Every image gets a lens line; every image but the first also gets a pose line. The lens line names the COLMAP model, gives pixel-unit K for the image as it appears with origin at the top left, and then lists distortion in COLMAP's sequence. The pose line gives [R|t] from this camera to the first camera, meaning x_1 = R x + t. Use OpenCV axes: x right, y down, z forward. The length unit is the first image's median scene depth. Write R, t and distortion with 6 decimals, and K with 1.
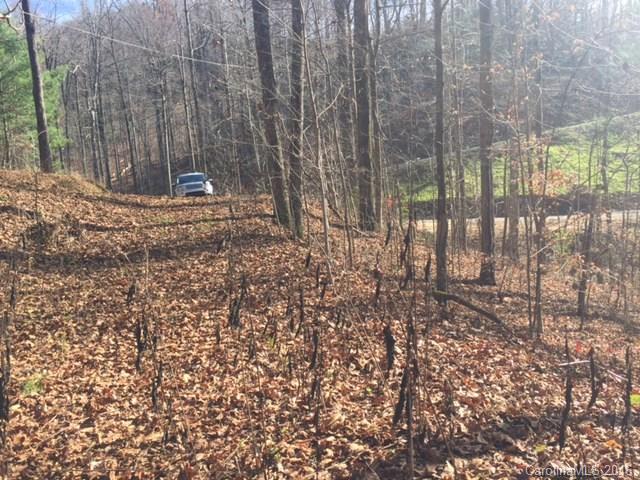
lens RADIAL K [[541.4, 0, 321.8], [0, 541.4, 239.6], [0, 0, 1]] dist [0.083097, -0.110343]
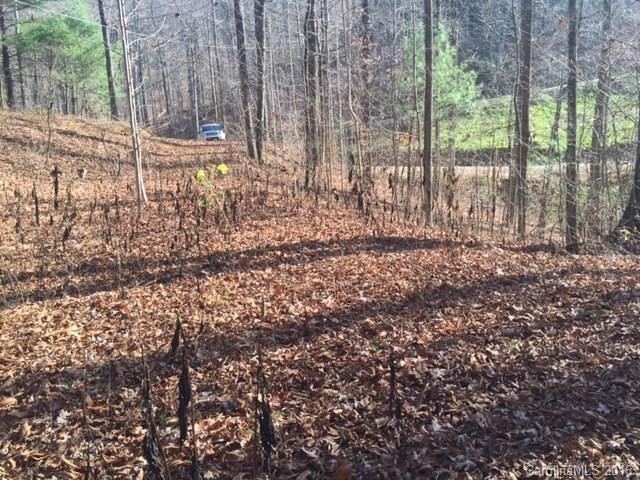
lens RADIAL K [[541.4, 0, 317.6], [0, 541.4, 237.9], [0, 0, 1]] dist [0.083097, -0.110343]
pose [[0.997447, 0.042252, -0.057562, 0.152766], [-0.036803, 0.995019, 0.092643, 0.036792], [0.061190, -0.090288, 0.994034, -0.486323]]
